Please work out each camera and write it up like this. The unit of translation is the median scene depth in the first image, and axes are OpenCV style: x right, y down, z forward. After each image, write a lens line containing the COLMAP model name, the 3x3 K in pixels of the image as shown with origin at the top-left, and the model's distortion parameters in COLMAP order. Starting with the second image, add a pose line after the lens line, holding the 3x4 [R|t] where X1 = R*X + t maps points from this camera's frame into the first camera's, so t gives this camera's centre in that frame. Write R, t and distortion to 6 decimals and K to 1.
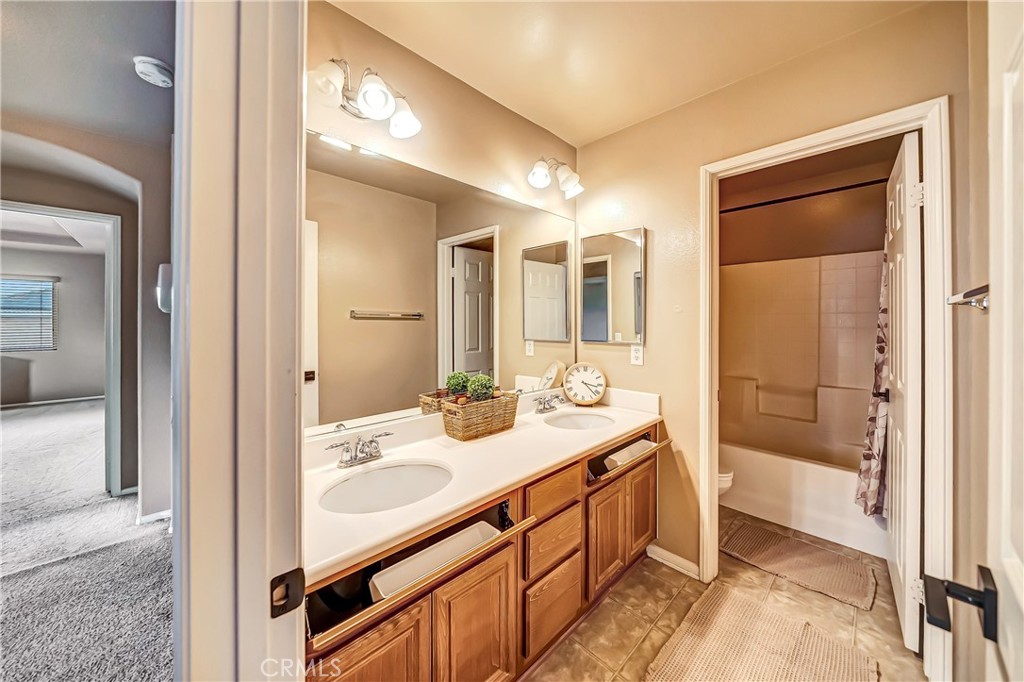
lens RADIAL K [[371.5, 0, 521.4], [0, 371.5, 314.8], [0, 0, 1]] dist [-0.007341, -0.000980]
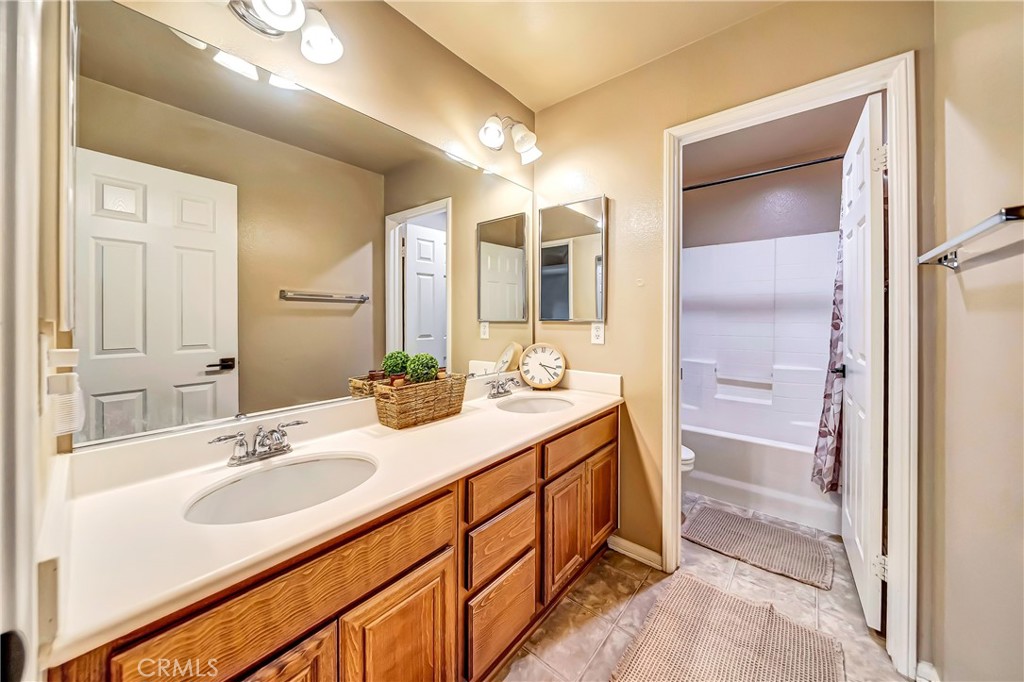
lens RADIAL K [[371.5, 0, 526.0], [0, 371.5, 312.2], [0, 0, 1]] dist [-0.007341, -0.000980]
pose [[0.994135, 0.000269, 0.108145, 0.034877], [-0.000876, 0.999984, 0.005564, 0.055696], [-0.108142, -0.005626, 0.994120, 0.103791]]
